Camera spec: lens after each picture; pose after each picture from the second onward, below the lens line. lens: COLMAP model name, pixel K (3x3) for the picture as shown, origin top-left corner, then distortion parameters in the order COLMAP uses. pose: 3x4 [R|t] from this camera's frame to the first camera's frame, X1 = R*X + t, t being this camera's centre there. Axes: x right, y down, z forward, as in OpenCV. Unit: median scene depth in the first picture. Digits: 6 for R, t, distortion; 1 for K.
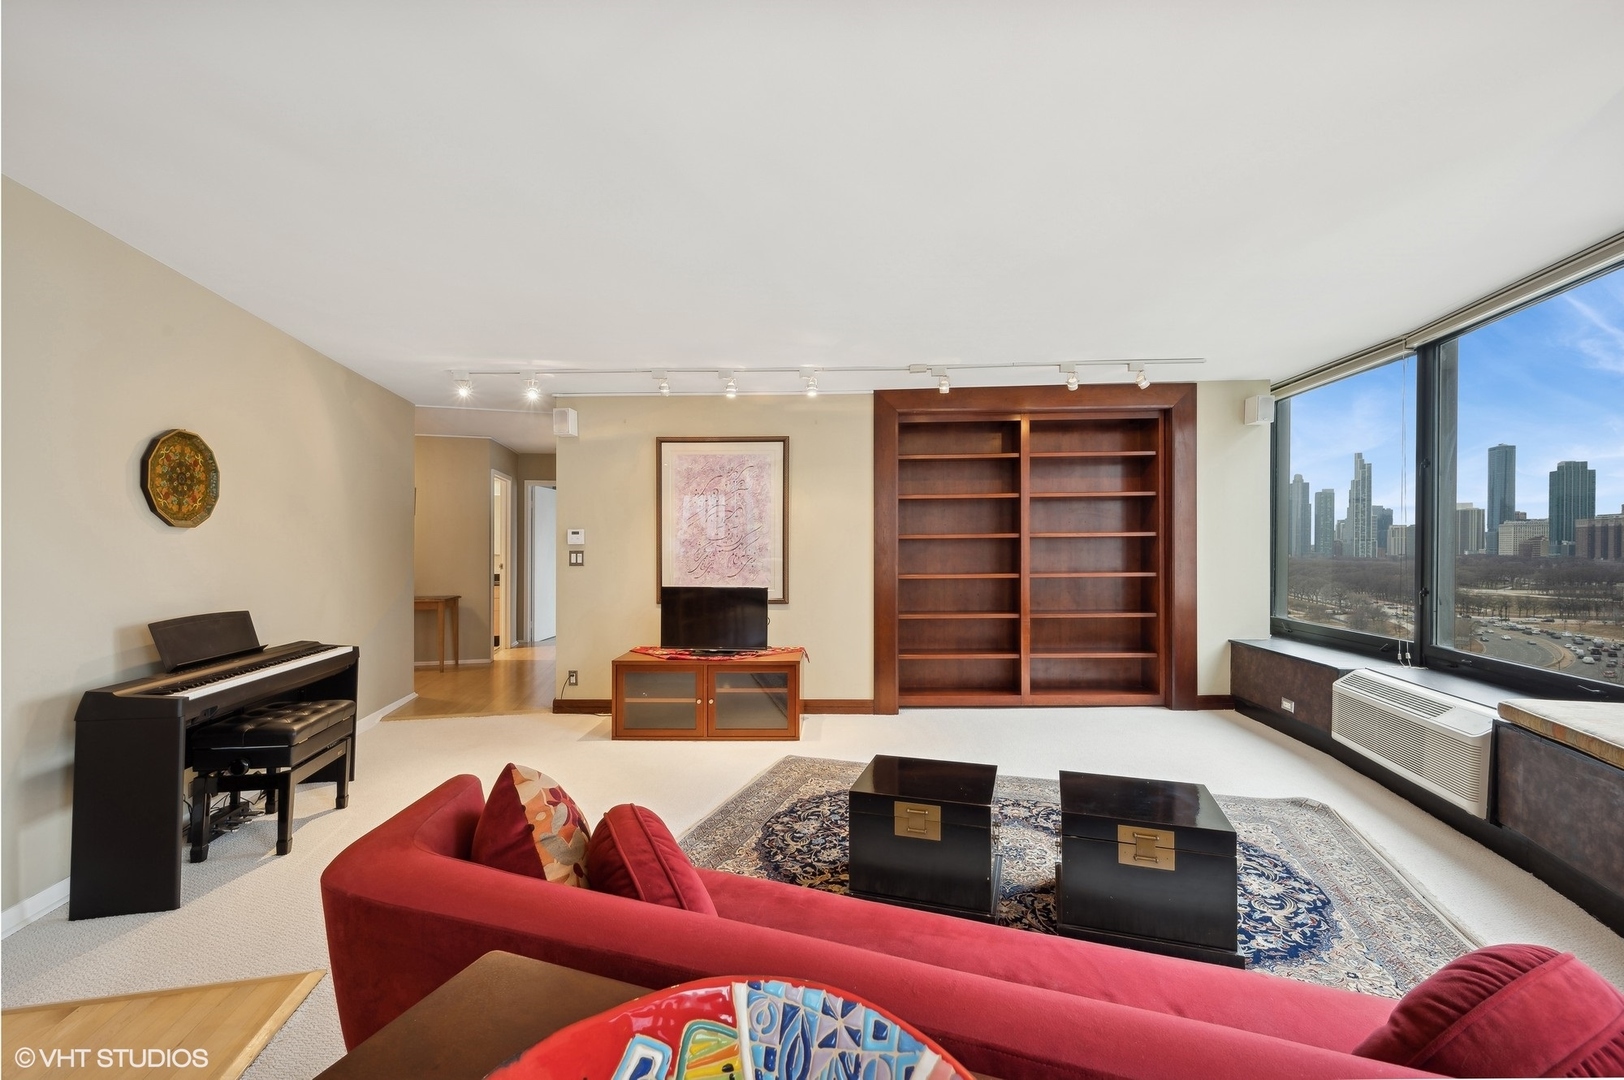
lens RADIAL K [[661.6, 0, 819.1], [0, 661.6, 562.5], [0, 0, 1]] dist [-0.001524, -0.000078]
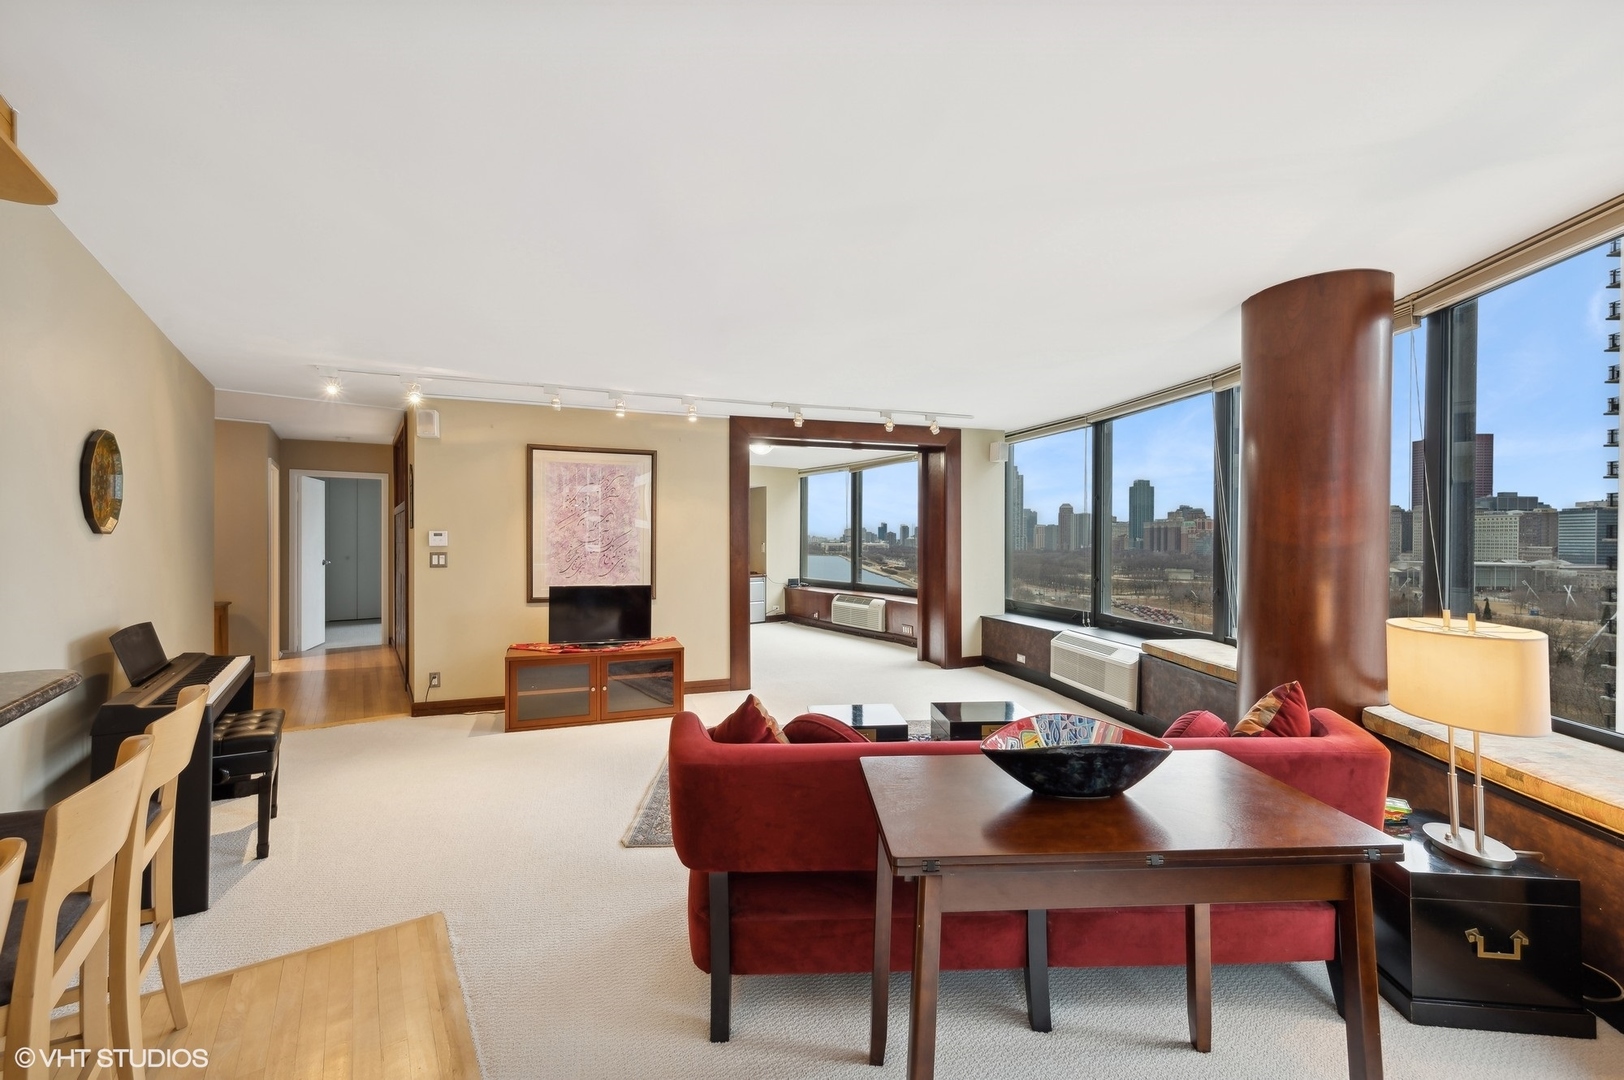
lens RADIAL K [[656.3, 0, 814.5], [0, 656.3, 567.6], [0, 0, 1]] dist [-0.001812, -0.000044]
pose [[0.925302, -0.009821, 0.379103, -0.219910], [0.002496, 0.999801, 0.019809, -0.012897], [-0.379222, -0.017383, 0.925143, -0.141075]]
